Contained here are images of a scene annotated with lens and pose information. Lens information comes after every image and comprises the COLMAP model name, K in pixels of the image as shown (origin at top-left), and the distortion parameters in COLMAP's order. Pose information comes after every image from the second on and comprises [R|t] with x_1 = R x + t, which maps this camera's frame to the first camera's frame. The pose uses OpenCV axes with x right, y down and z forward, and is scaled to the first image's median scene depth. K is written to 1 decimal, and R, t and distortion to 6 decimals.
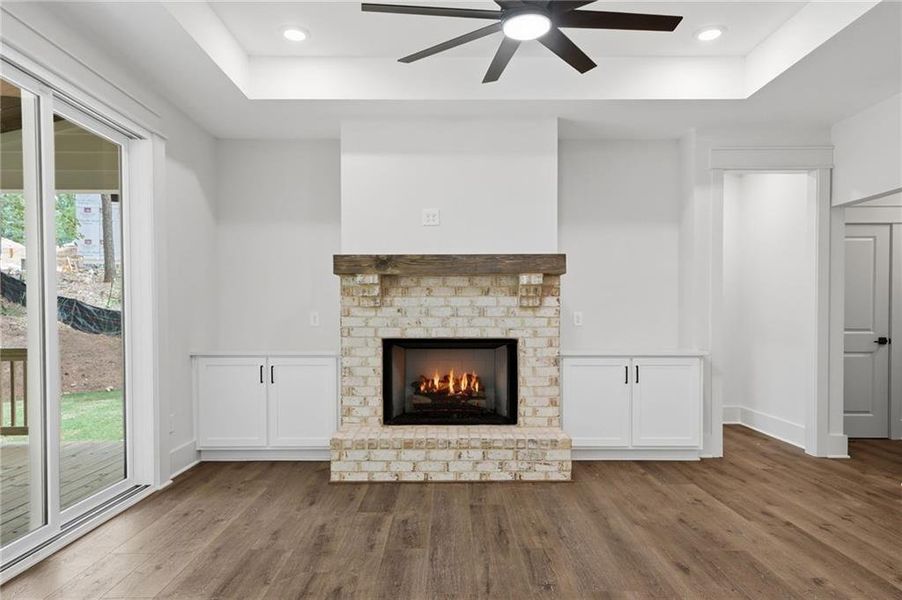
lens RADIAL K [[572.5, 0, 457.8], [0, 572.5, 322.1], [0, 0, 1]] dist [0.008604, 0.005444]
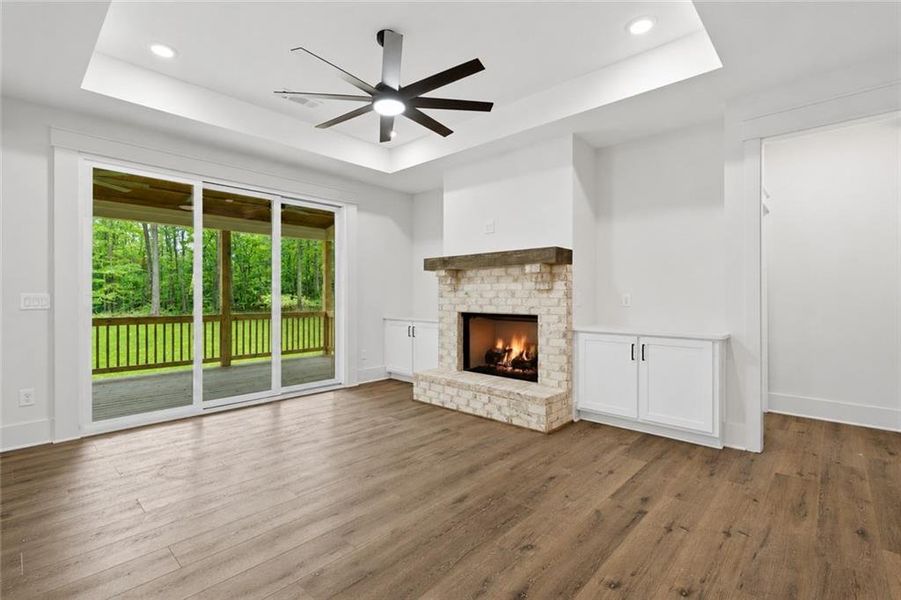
lens RADIAL K [[421.5, 0, 456.5], [0, 421.5, 294.6], [0, 0, 1]] dist [0.002765, 0.000110]
pose [[0.725825, -0.001363, -0.687879, 0.624791], [-0.007571, 0.999922, -0.009970, -0.005935], [0.687838, 0.012444, 0.725757, 0.197051]]
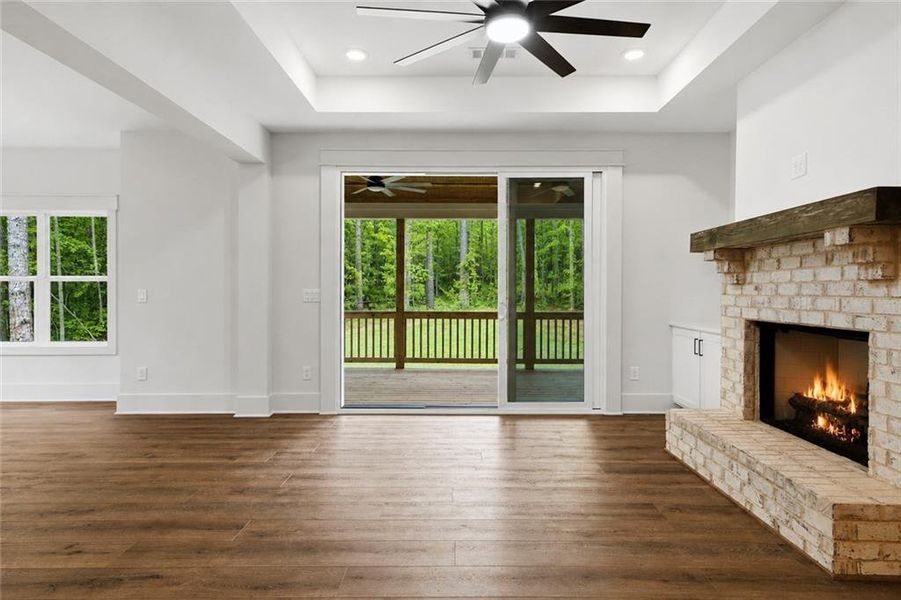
lens RADIAL K [[526.1, 0, 452.6], [0, 526.1, 296.7], [0, 0, 1]] dist [0.023773, 0.000207]
pose [[-0.026571, 0.011570, -0.999580, 0.699704], [-0.013419, 0.999839, 0.011930, -0.010622], [0.999557, 0.013730, -0.026411, 0.570184]]
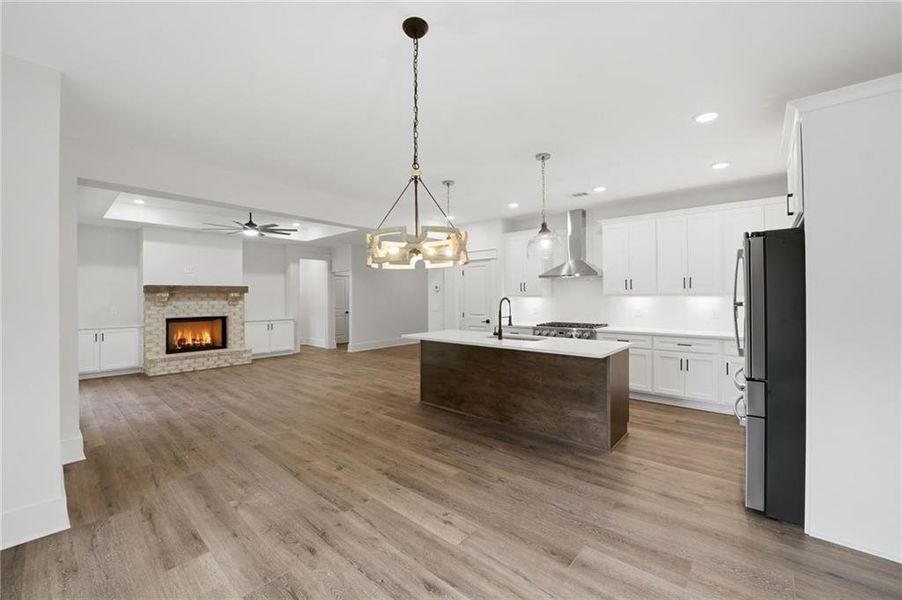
lens RADIAL K [[353.9, 0, 445.0], [0, 353.9, 293.6], [0, 0, 1]] dist [-0.011630, 0.000227]
pose [[0.667917, 0.004903, 0.744219, -0.456977], [0.015358, 0.999675, -0.020369, -0.029019], [-0.744077, 0.025035, 0.667625, -0.901105]]
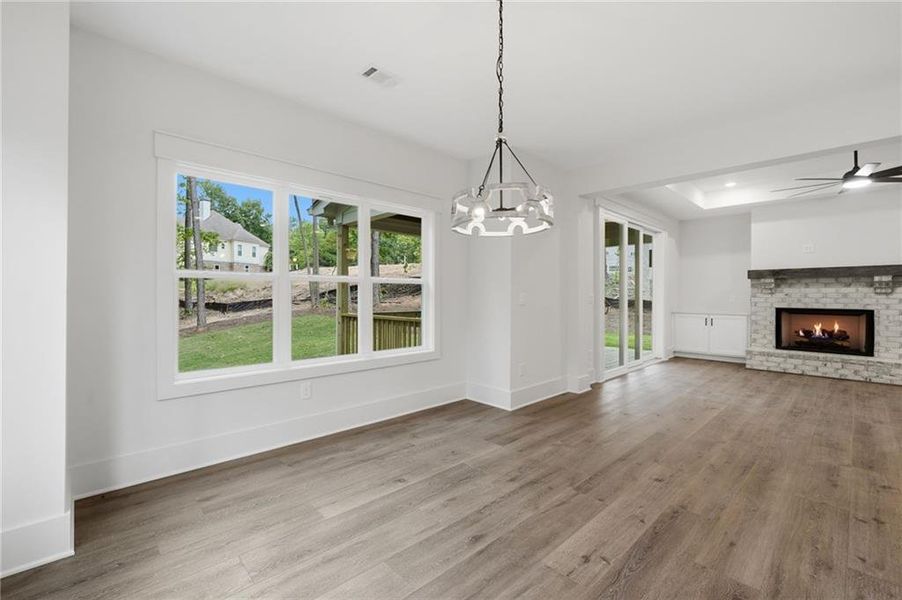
lens RADIAL K [[400.1, 0, 436.1], [0, 400.1, 299.2], [0, 0, 1]] dist [0.036023, -0.002327]
pose [[0.689470, 0.010341, -0.724240, 0.101973], [-0.012448, 0.999920, 0.002427, 0.008389], [0.724207, 0.007342, 0.689543, -0.977535]]
